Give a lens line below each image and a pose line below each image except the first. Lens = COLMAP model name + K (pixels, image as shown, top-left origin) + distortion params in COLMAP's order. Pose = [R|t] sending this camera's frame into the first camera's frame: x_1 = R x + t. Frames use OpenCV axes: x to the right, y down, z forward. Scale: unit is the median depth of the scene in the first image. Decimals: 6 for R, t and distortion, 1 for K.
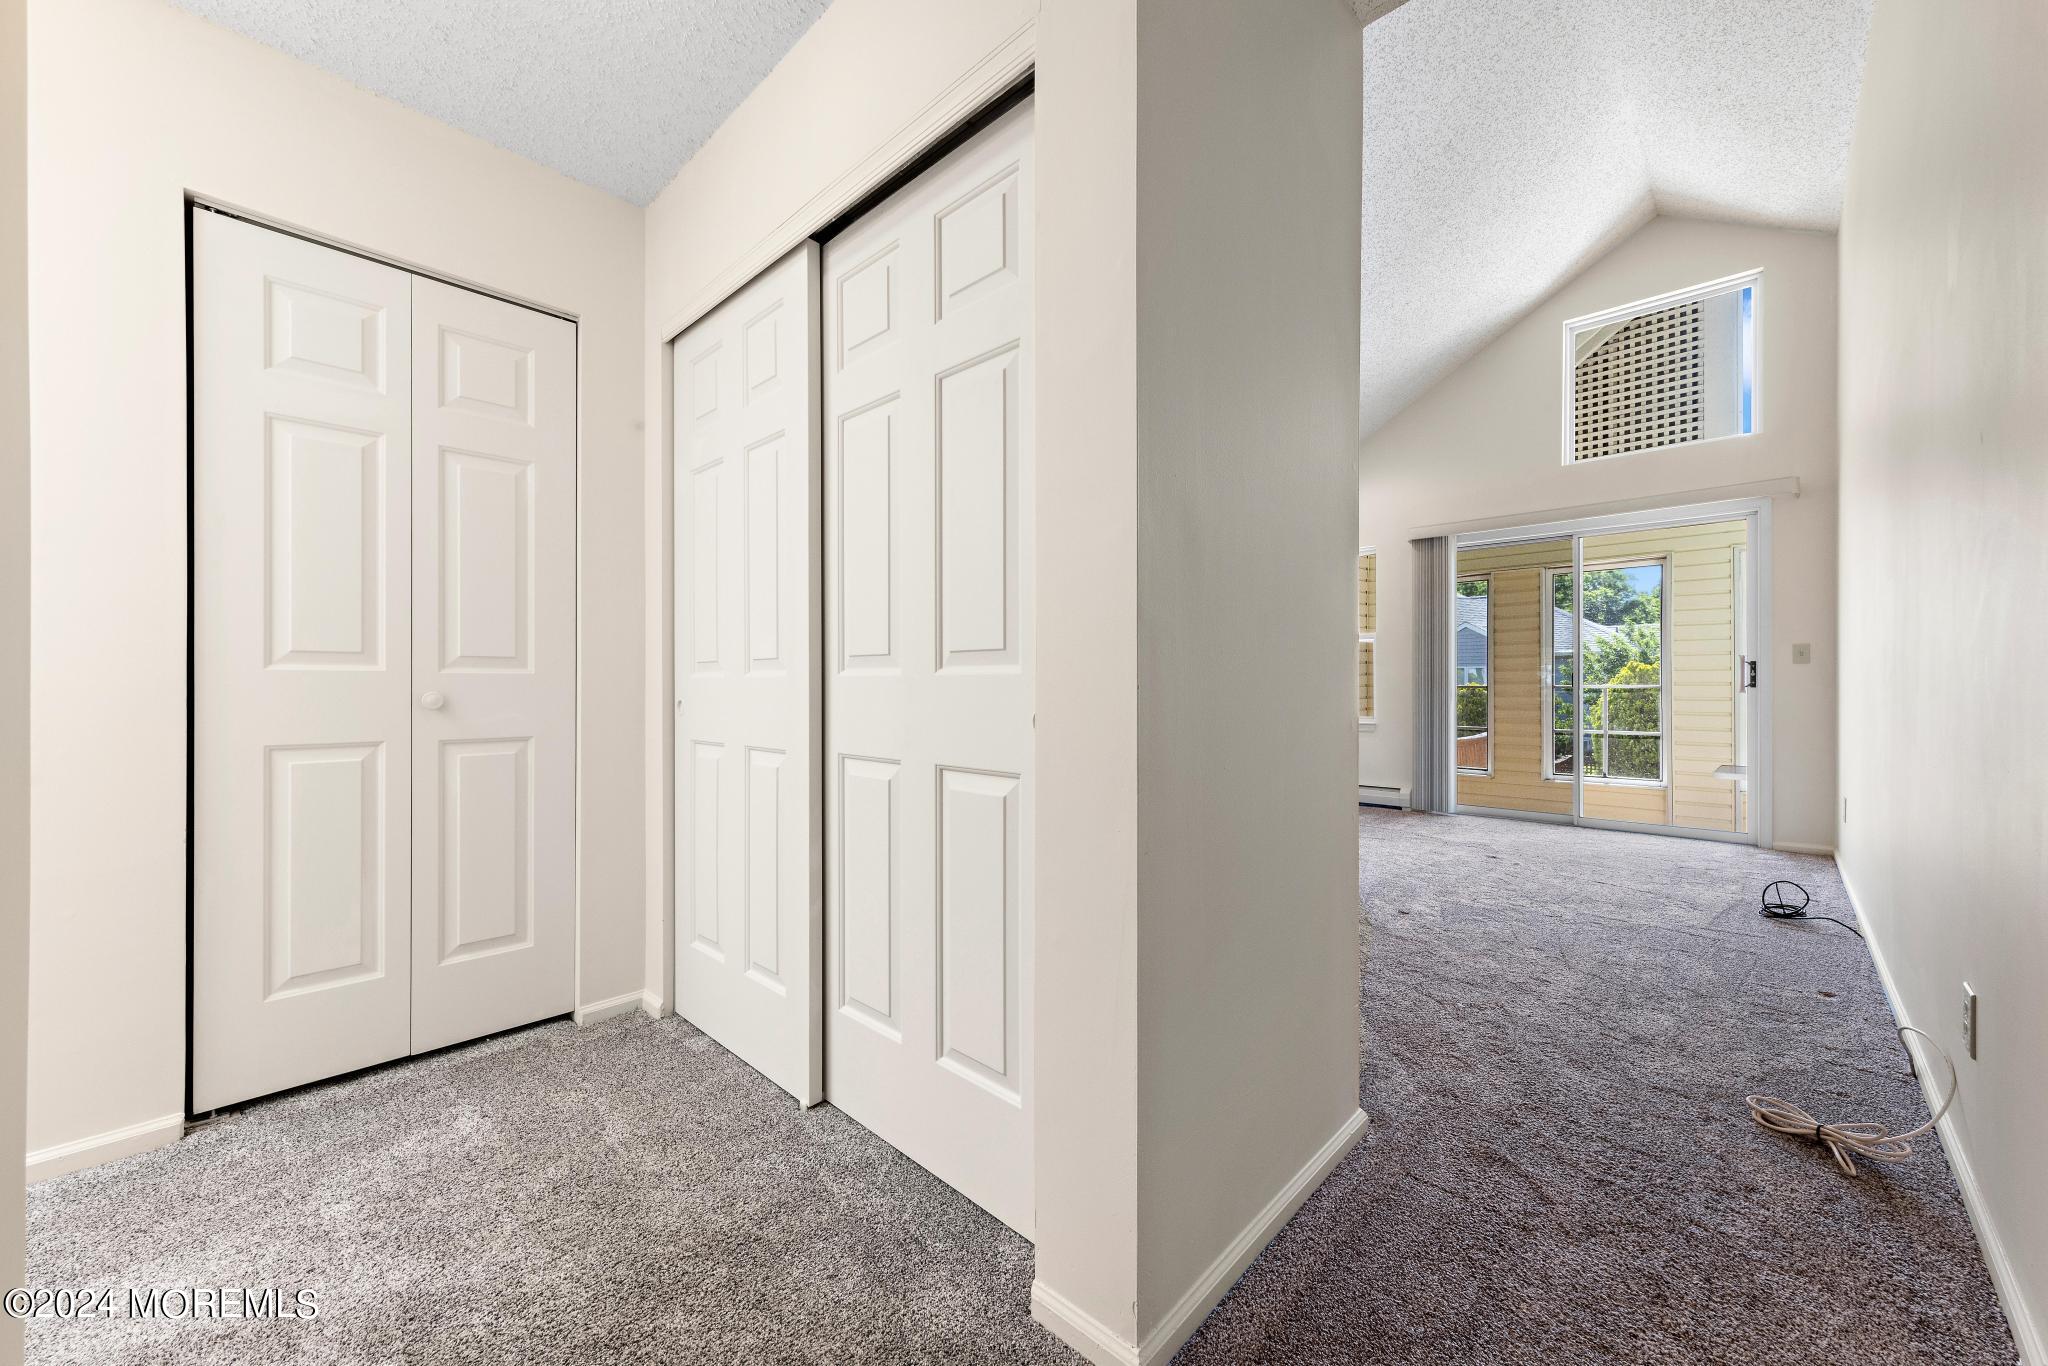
lens RADIAL K [[766.2, 0, 1047.2], [0, 766.2, 676.6], [0, 0, 1]] dist [0.001211, 0.000012]
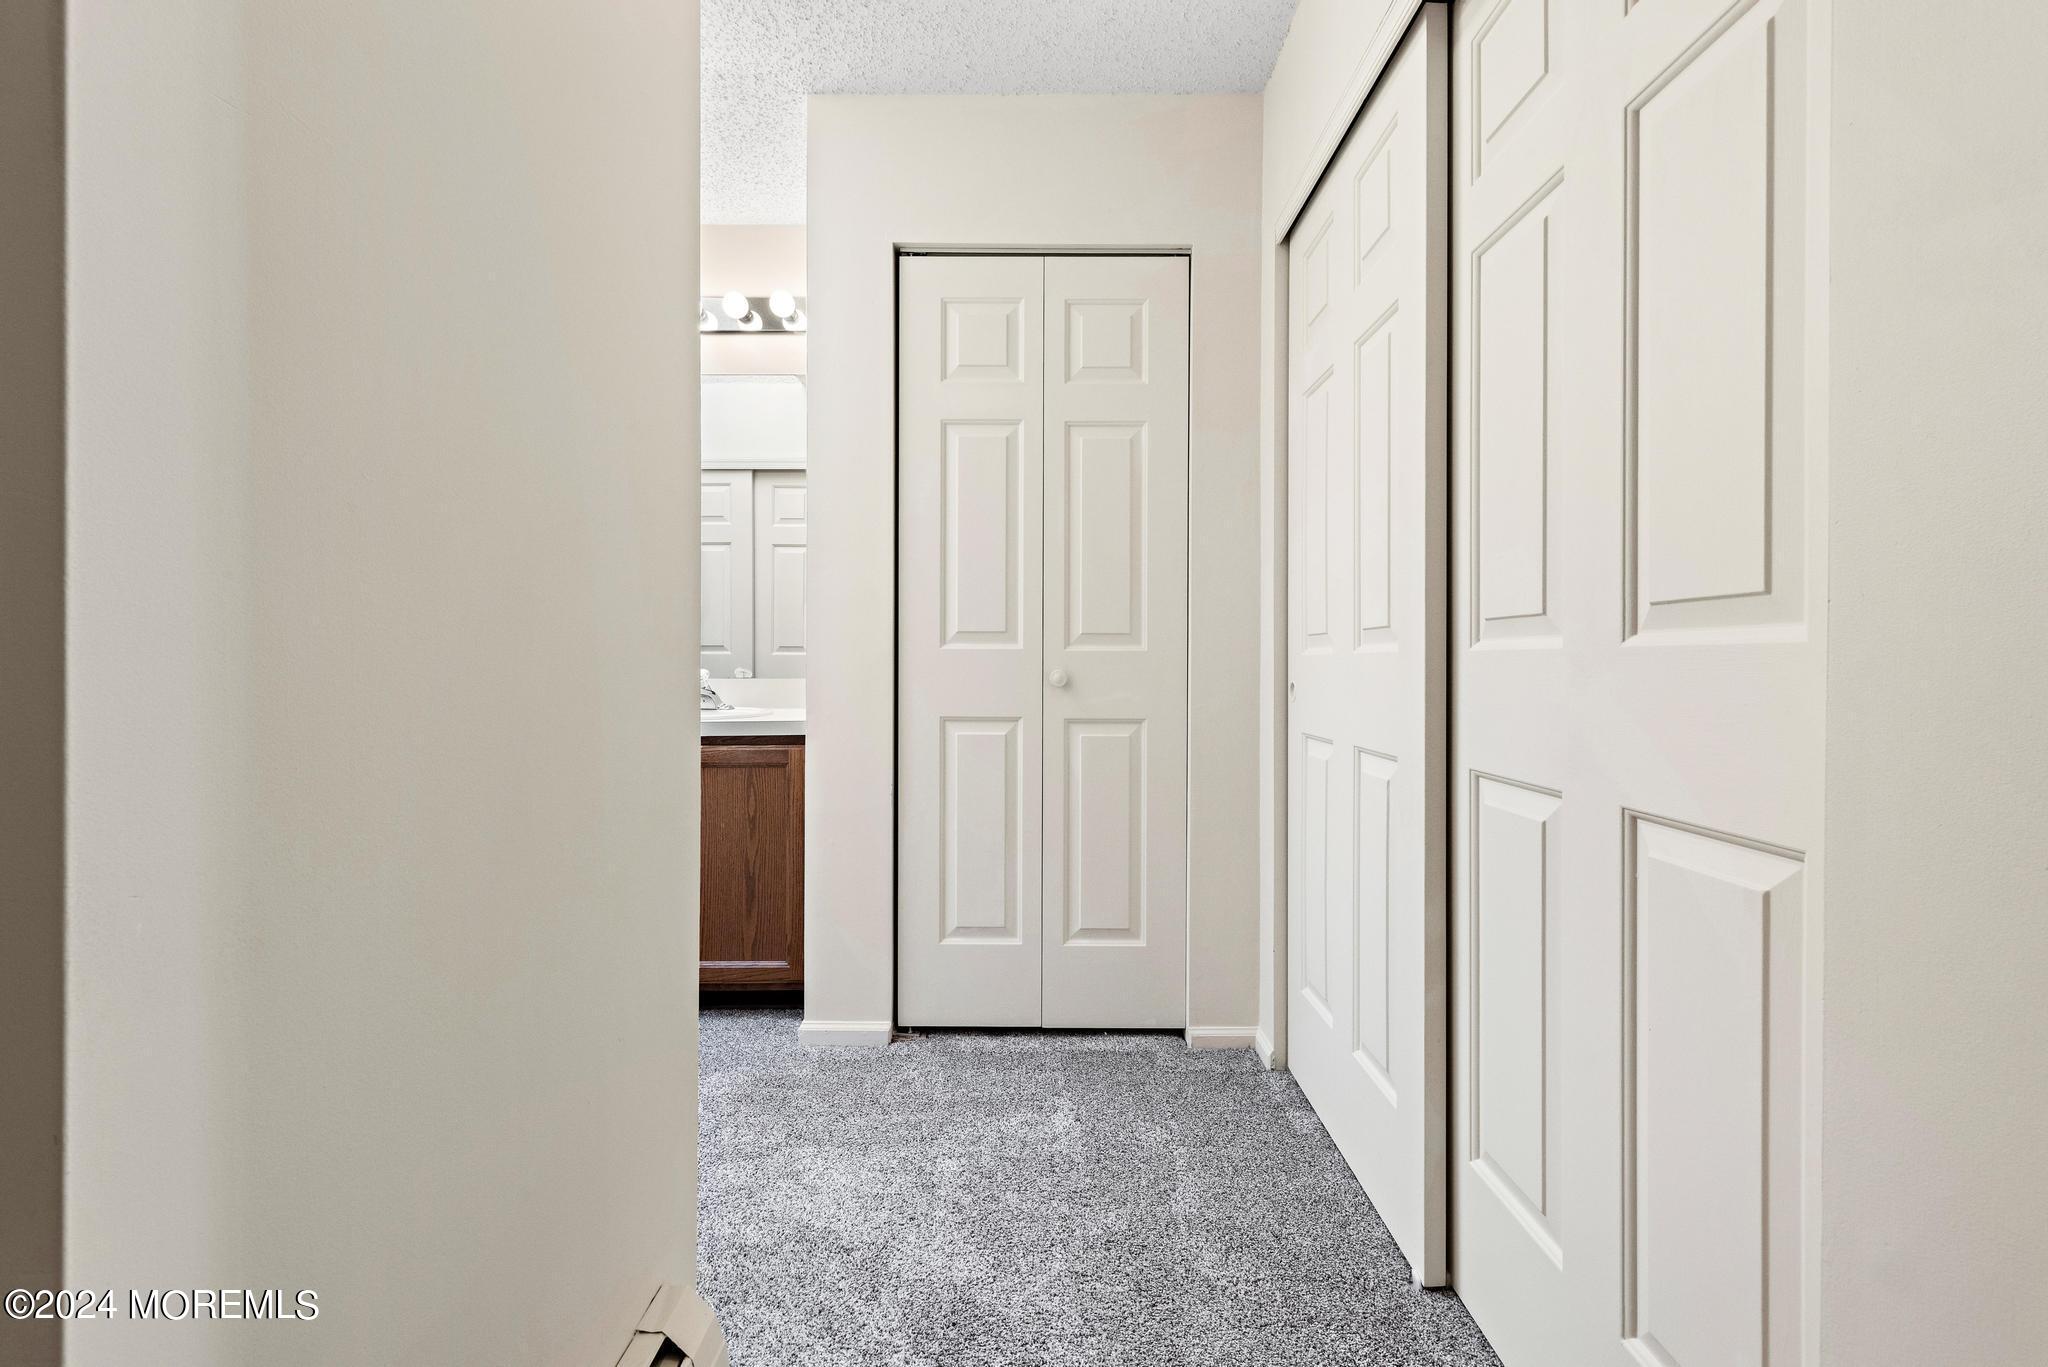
lens RADIAL K [[900.0, 0, 1024.2], [0, 900.0, 662.1], [0, 0, 1]] dist [0.001713, 0.000351]
pose [[0.672420, 0.001798, -0.740168, 0.039057], [0.004813, 0.999965, 0.006801, 0.002085], [0.740154, -0.008135, 0.672388, 0.199622]]
